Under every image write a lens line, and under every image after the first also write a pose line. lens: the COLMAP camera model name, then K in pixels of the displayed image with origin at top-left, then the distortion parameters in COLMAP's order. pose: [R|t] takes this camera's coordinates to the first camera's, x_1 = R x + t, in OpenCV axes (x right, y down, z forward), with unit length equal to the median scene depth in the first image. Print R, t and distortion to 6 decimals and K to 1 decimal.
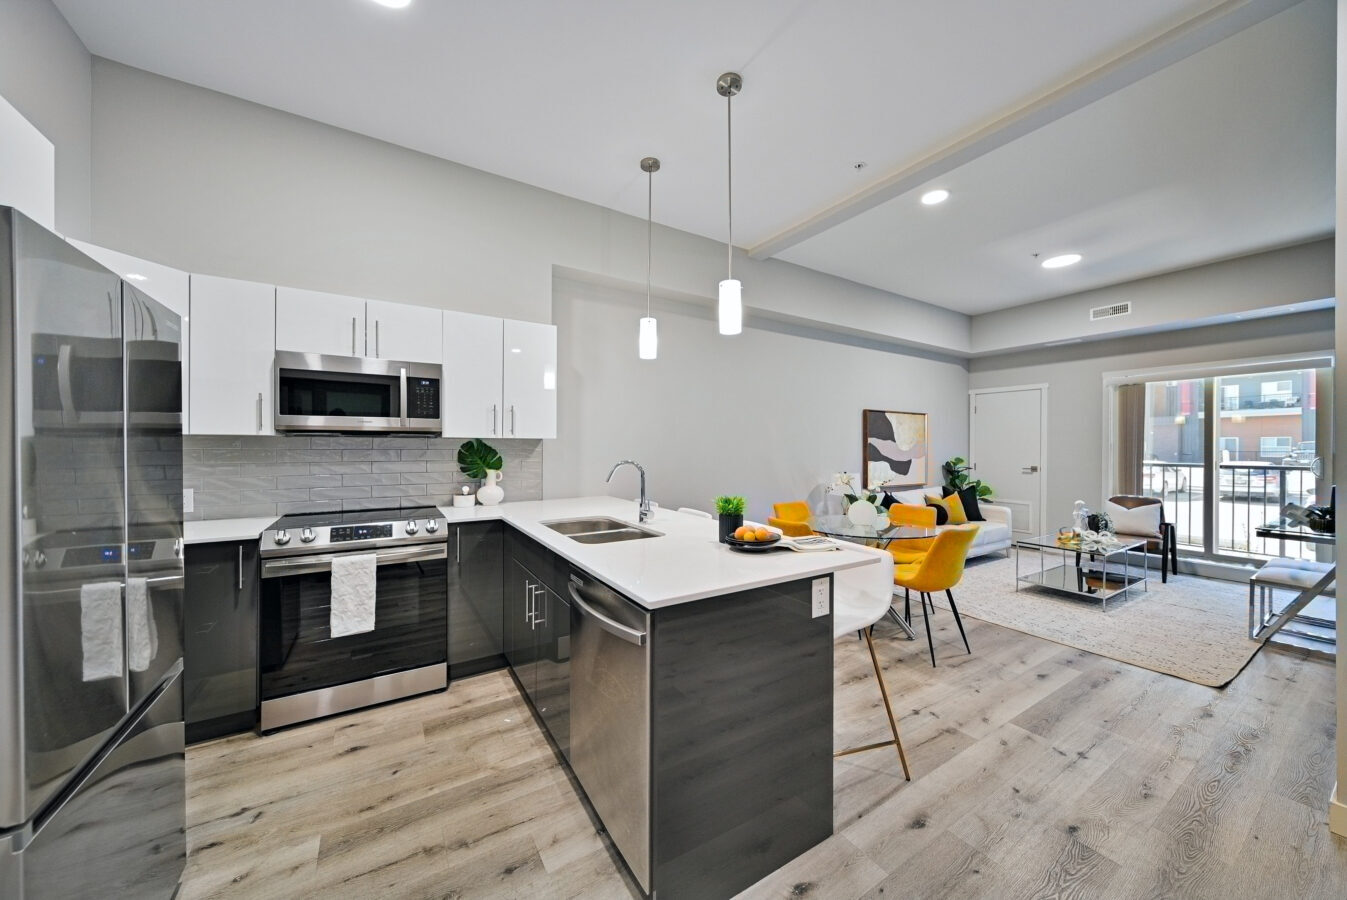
lens RADIAL K [[483.0, 0, 674.2], [0, 483.0, 447.7], [0, 0, 1]] dist [0.003653, 0.000210]
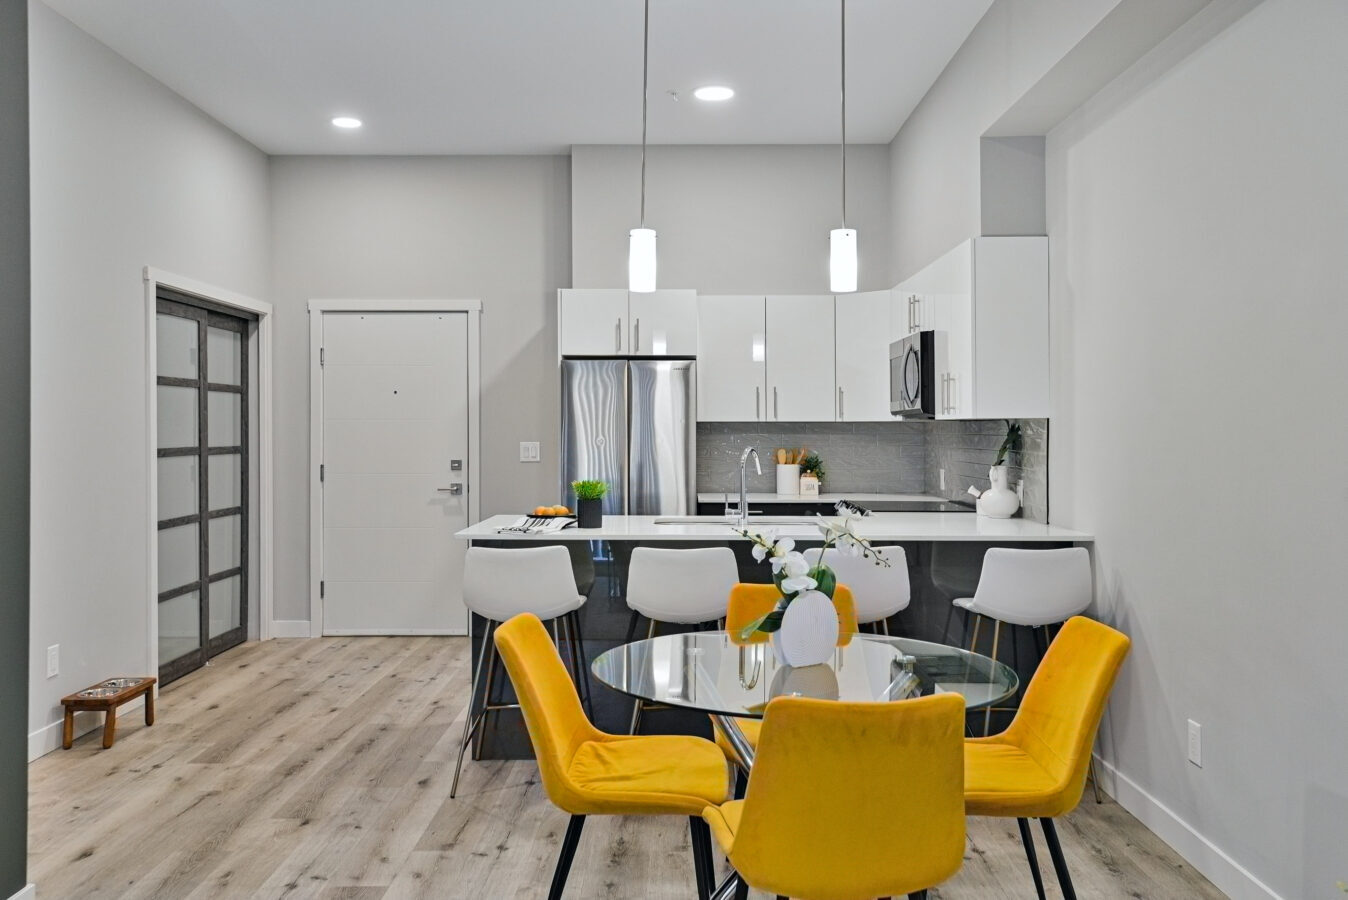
lens RADIAL K [[1113.3, 0, 681.6], [0, 1113.3, 437.6], [0, 0, 1]] dist [-0.013909, -0.007424]
pose [[-0.540270, 0.002198, -0.841489, 1.459333], [-0.006564, 0.999955, 0.006826, -0.002493], [0.841466, 0.009212, -0.540231, 1.807917]]
